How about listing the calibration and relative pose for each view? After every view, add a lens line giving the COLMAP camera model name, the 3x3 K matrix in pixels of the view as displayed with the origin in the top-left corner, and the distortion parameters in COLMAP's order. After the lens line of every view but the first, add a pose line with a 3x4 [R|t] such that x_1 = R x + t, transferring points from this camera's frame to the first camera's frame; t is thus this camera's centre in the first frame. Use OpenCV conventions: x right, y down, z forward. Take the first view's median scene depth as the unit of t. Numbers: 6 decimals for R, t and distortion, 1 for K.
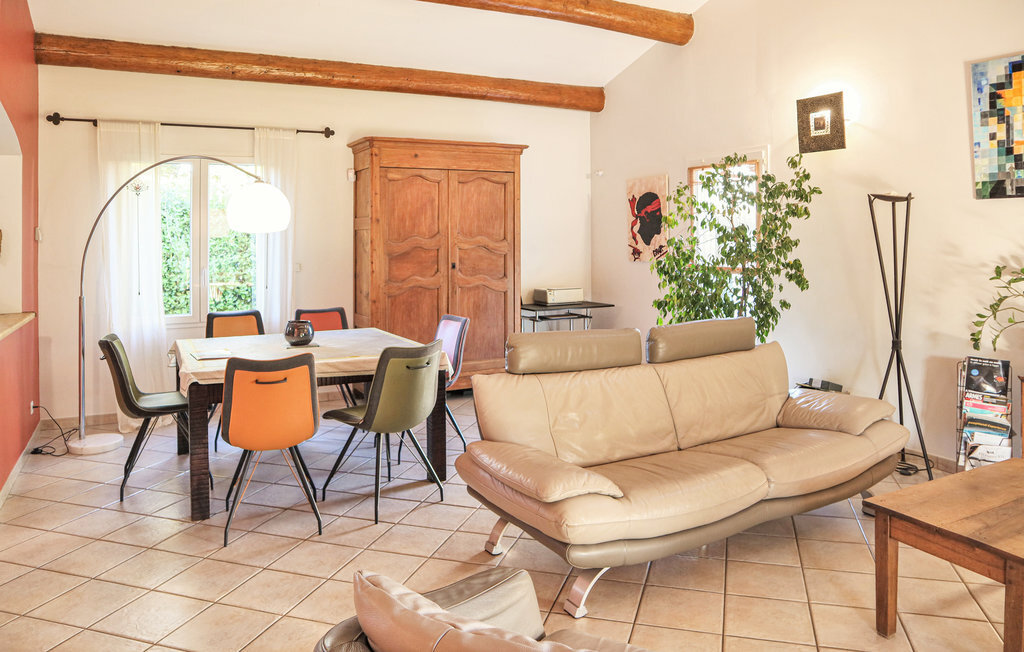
lens RADIAL K [[742.2, 0, 530.8], [0, 742.2, 222.7], [0, 0, 1]] dist [-0.121747, 0.156540]
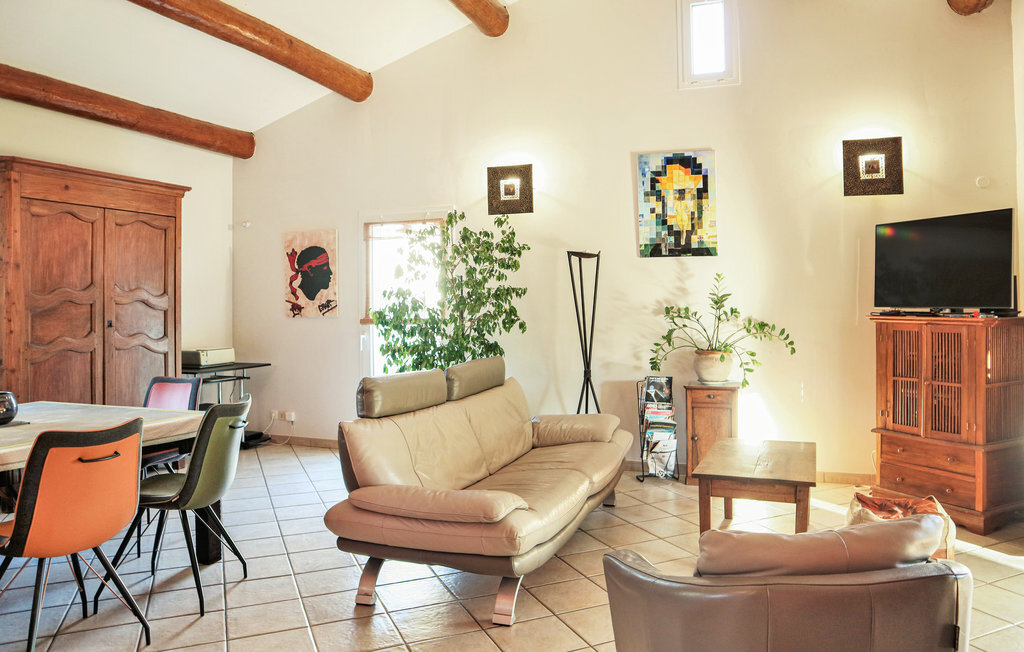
lens RADIAL K [[744.0, 0, 544.7], [0, 744.0, 288.4], [0, 0, 1]] dist [-0.077137, 0.050145]
pose [[0.763908, 0.007434, 0.645283, -0.315874], [-0.003458, 0.999966, -0.007427, 0.027852], [-0.645316, 0.003442, 0.763908, 0.071263]]
